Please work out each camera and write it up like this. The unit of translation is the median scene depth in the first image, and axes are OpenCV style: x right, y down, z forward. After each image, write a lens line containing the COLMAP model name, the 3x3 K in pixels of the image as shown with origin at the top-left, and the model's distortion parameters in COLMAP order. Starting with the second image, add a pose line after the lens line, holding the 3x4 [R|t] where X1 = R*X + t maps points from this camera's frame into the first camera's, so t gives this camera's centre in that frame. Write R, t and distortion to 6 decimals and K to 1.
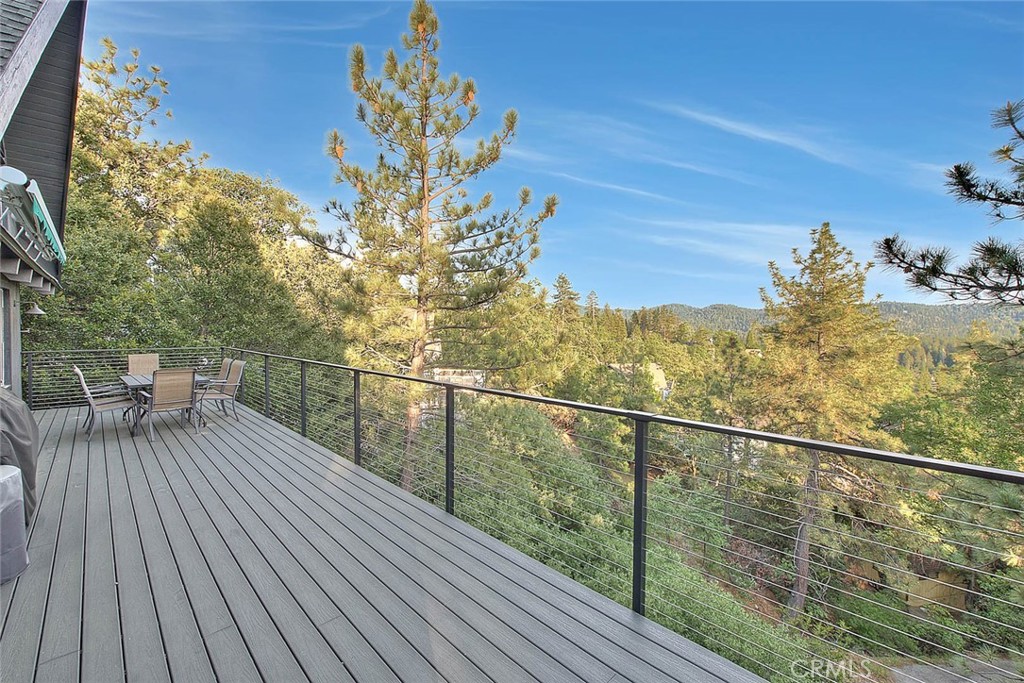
lens RADIAL K [[419.8, 0, 512.0], [0, 419.8, 341.5], [0, 0, 1]] dist [-0.005494, -0.000260]
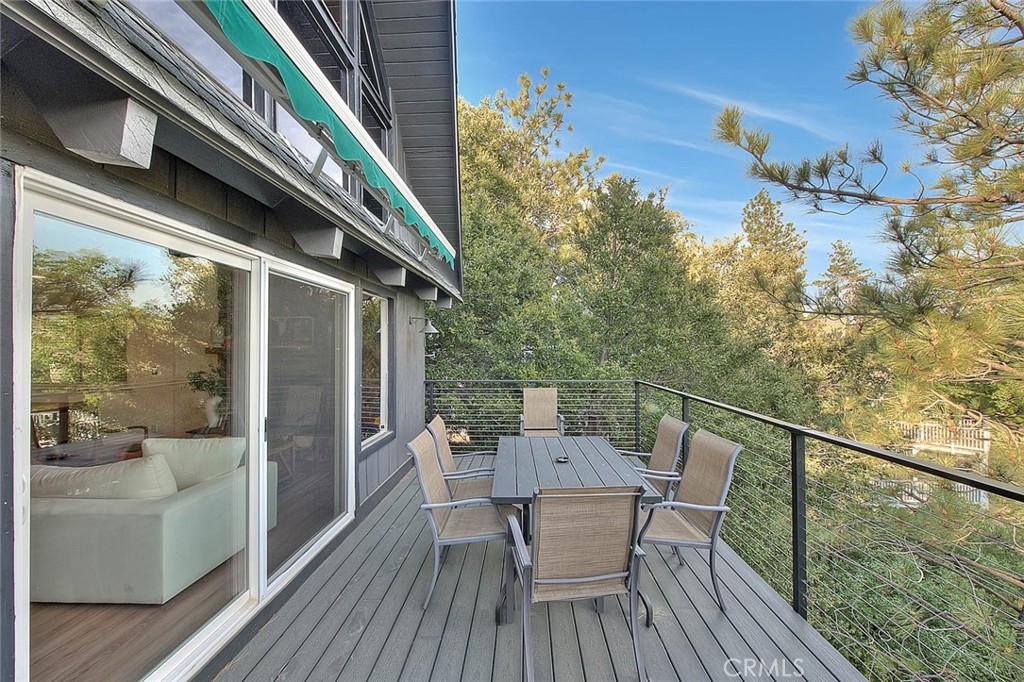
lens RADIAL K [[419.8, 0, 512.0], [0, 419.8, 341.0], [0, 0, 1]] dist [-0.005494, -0.000260]
pose [[0.683876, -0.022758, -0.729243, -0.253459], [-0.016992, 0.998746, -0.047103, -0.008748], [0.729400, 0.044604, 0.682631, 0.306832]]
